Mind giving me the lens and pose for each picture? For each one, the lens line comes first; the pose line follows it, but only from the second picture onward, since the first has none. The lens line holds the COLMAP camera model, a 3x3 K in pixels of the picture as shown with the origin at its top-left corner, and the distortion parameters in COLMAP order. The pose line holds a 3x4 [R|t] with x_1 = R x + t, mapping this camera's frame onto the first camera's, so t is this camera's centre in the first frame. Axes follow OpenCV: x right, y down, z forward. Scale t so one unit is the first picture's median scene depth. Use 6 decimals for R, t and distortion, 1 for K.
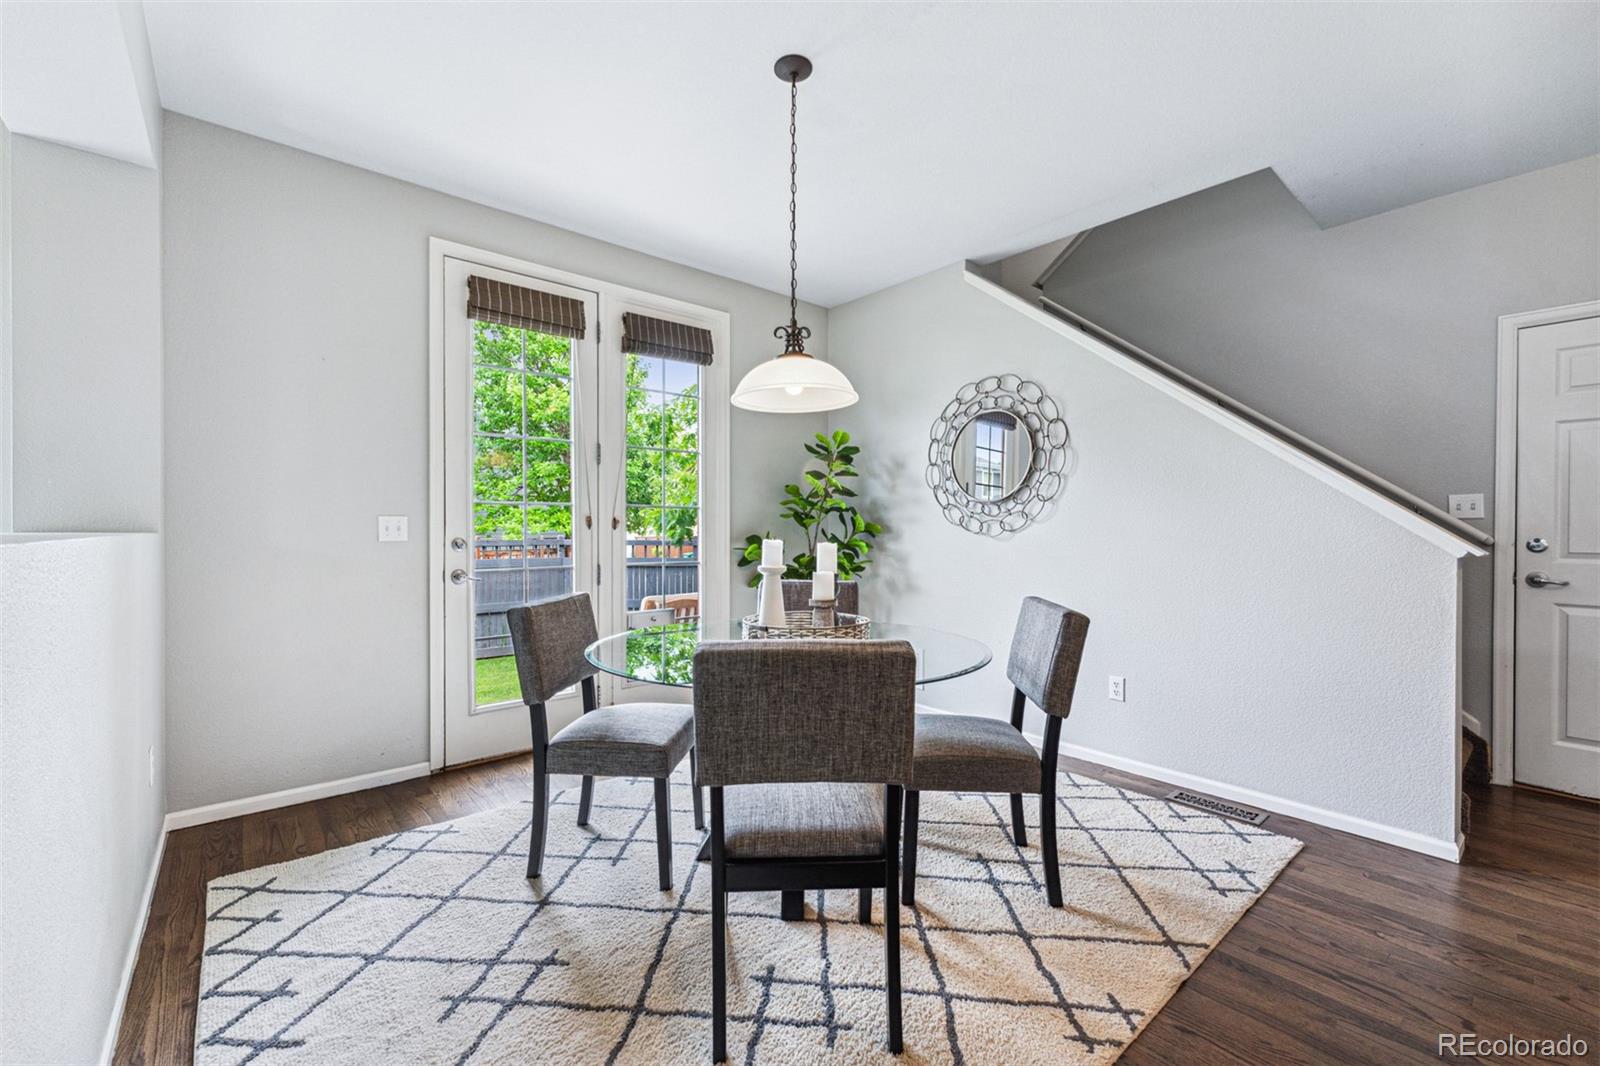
lens RADIAL K [[656.6, 0, 797.1], [0, 656.6, 534.5], [0, 0, 1]] dist [-0.000451, -0.000117]
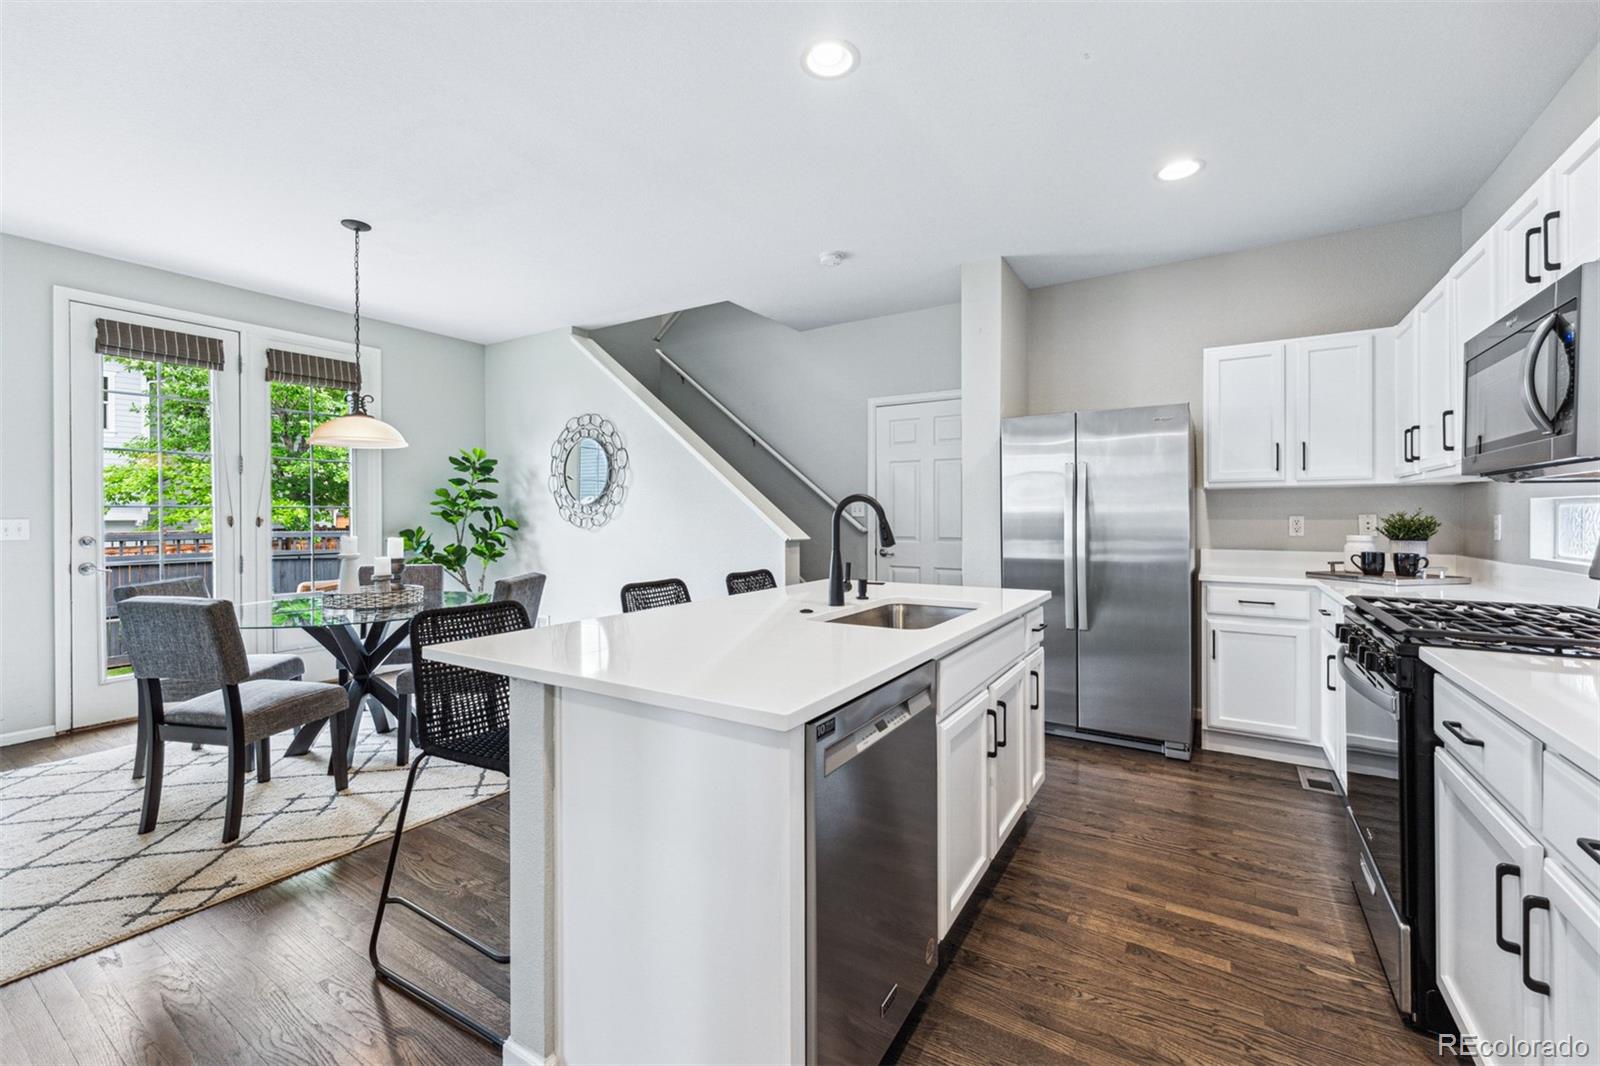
lens RADIAL K [[648.4, 0, 797.5], [0, 648.4, 518.2], [0, 0, 1]] dist [0.000510, 0.000093]
pose [[0.952503, -0.005177, 0.304484, 0.334056], [0.006606, 0.999971, -0.003662, -0.014199], [-0.304456, 0.005499, 0.952511, -0.484971]]
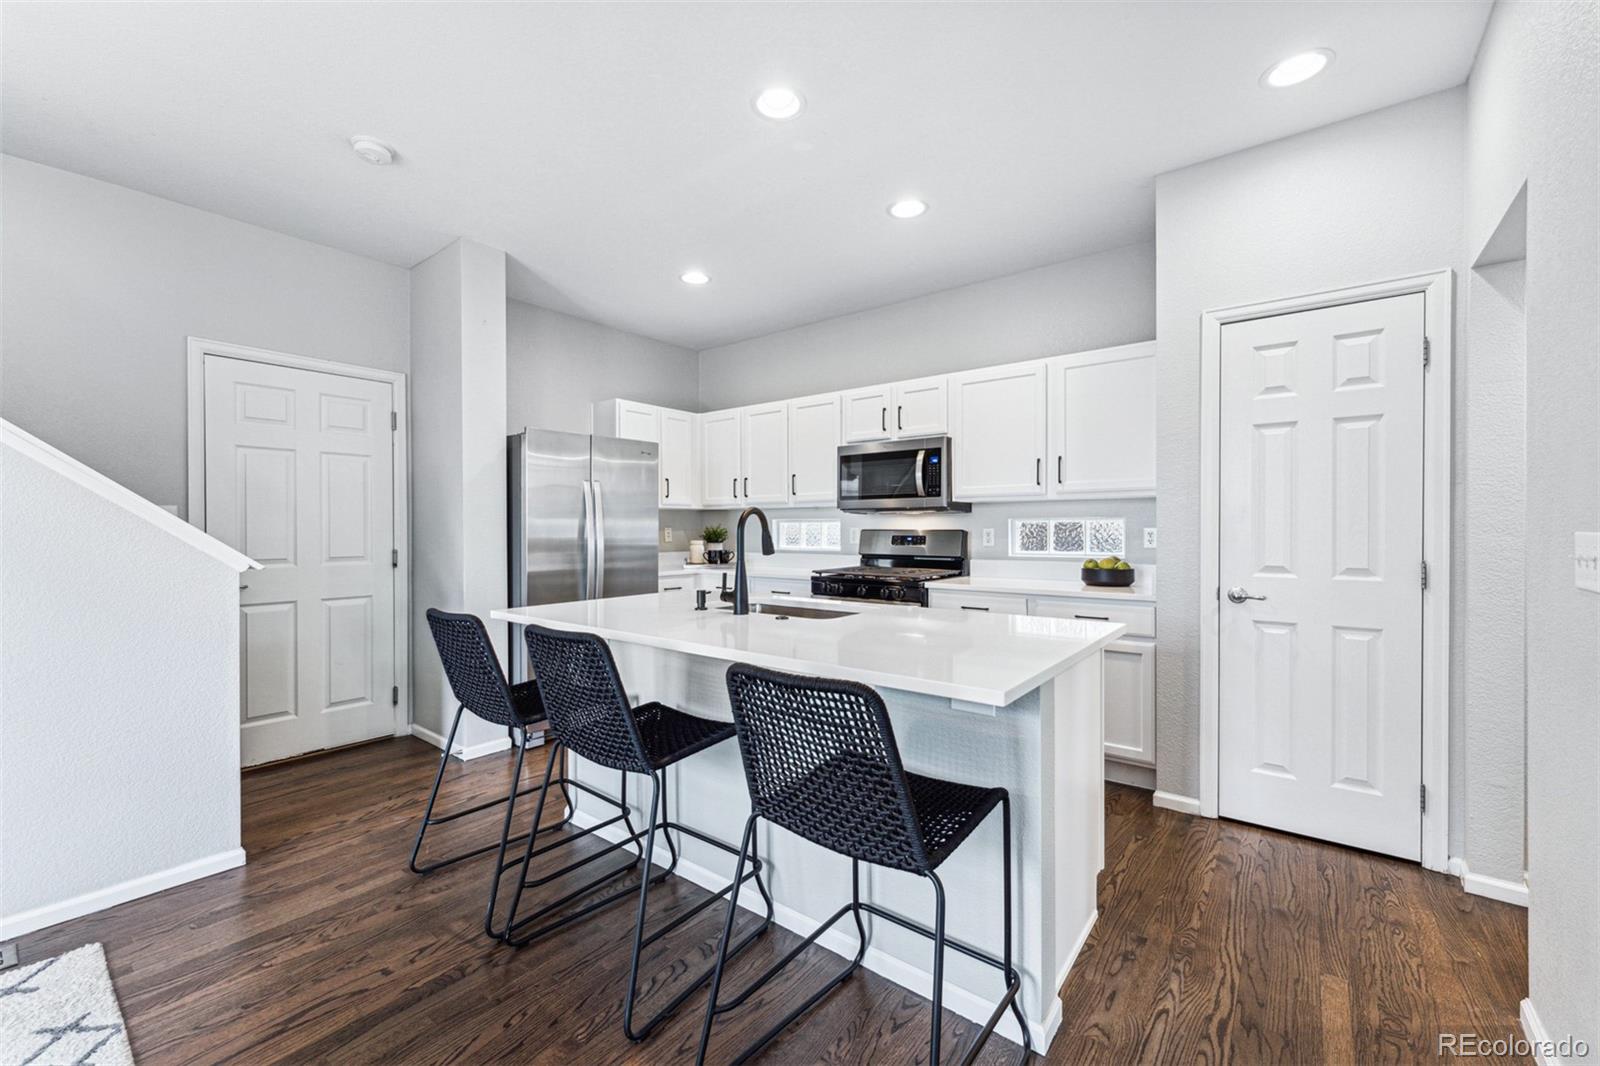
lens RADIAL K [[646.6, 0, 796.0], [0, 646.6, 530.4], [0, 0, 1]] dist [-0.001205, -0.000076]
pose [[-0.199699, -0.006036, 0.979839, -0.114764], [0.009188, 0.999926, 0.008032, -0.020655], [-0.979814, 0.010607, -0.199629, 0.229495]]
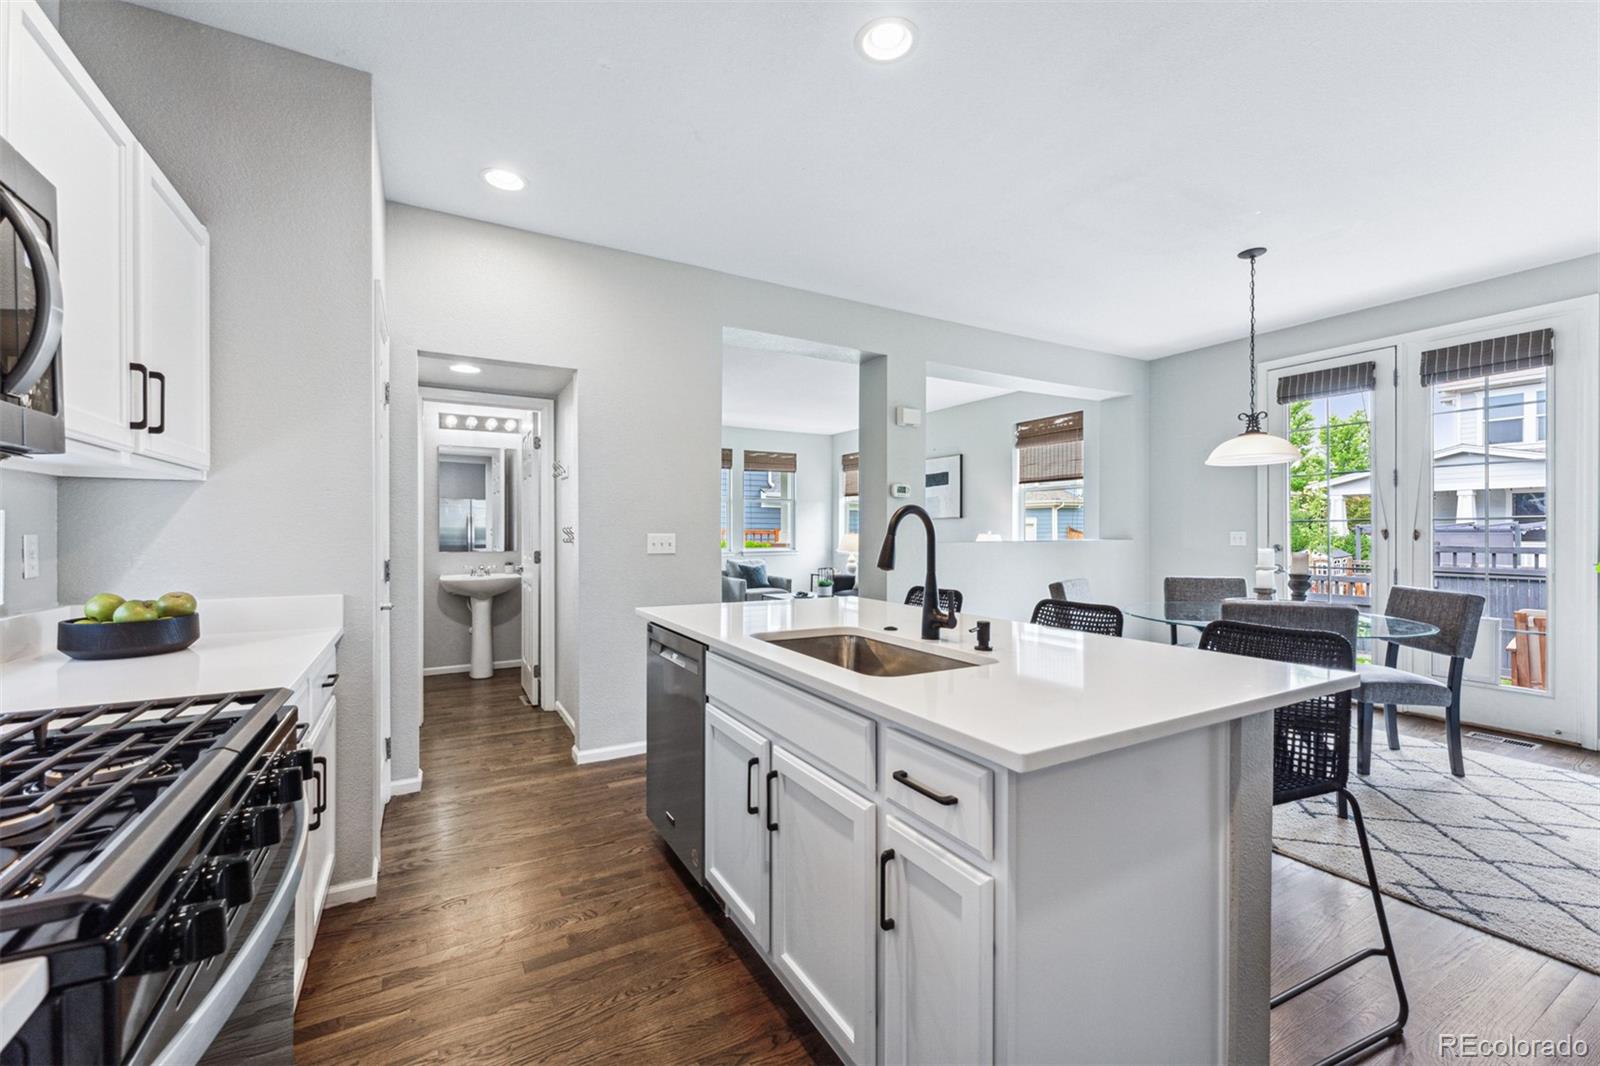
lens RADIAL K [[650.7, 0, 800.0], [0, 650.7, 533.0], [0, 0, 1]] dist [0.000972, 0.000119]
pose [[-0.176087, 0.000692, -0.984374, 1.159626], [-0.005098, 0.999986, 0.001615, -0.018017], [0.984361, 0.005302, -0.176081, 0.137165]]
